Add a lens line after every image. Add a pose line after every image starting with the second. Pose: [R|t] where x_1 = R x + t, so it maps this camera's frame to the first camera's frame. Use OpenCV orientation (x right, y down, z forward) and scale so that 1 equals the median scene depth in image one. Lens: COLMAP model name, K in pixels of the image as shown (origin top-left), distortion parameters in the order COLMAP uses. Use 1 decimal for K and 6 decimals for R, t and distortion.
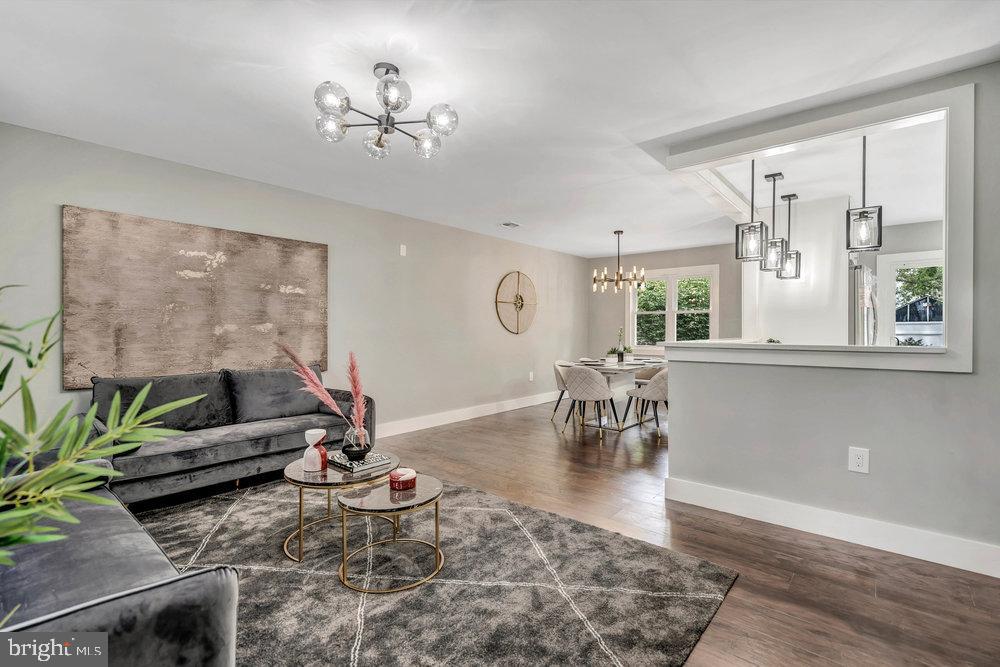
lens RADIAL K [[457.6, 0, 506.7], [0, 457.6, 328.7], [0, 0, 1]] dist [0.003604, 0.000437]
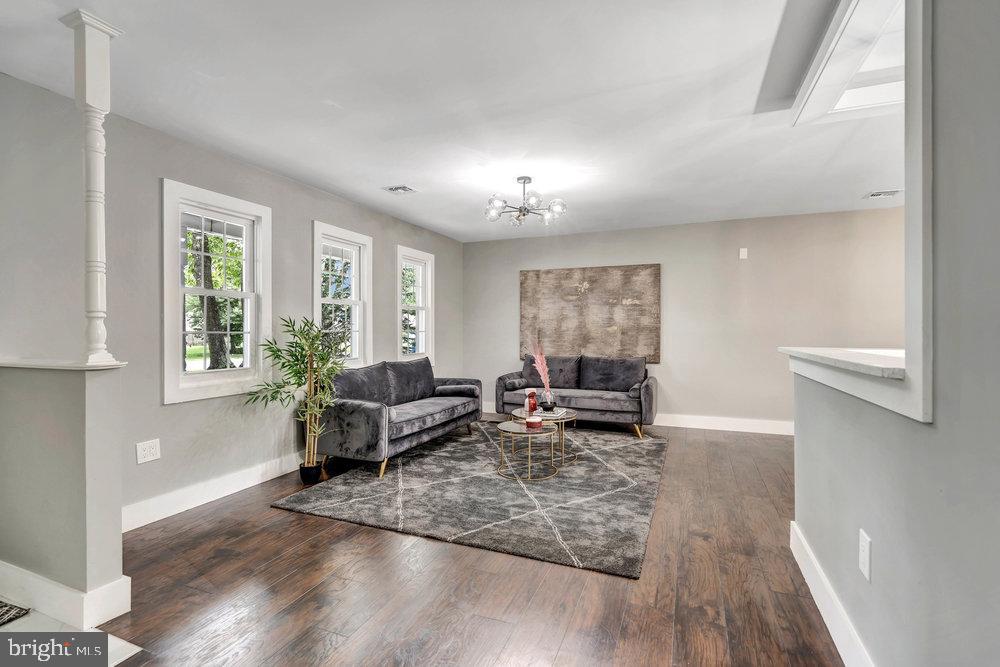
lens RADIAL K [[457.6, 0, 506.7], [0, 457.6, 328.7], [0, 0, 1]] dist [0.003604, 0.000437]
pose [[0.301615, -0.000894, -0.953429, 0.830323], [0.000956, 0.999999, -0.000636, -0.004188], [0.953429, -0.000719, 0.301616, 0.261881]]
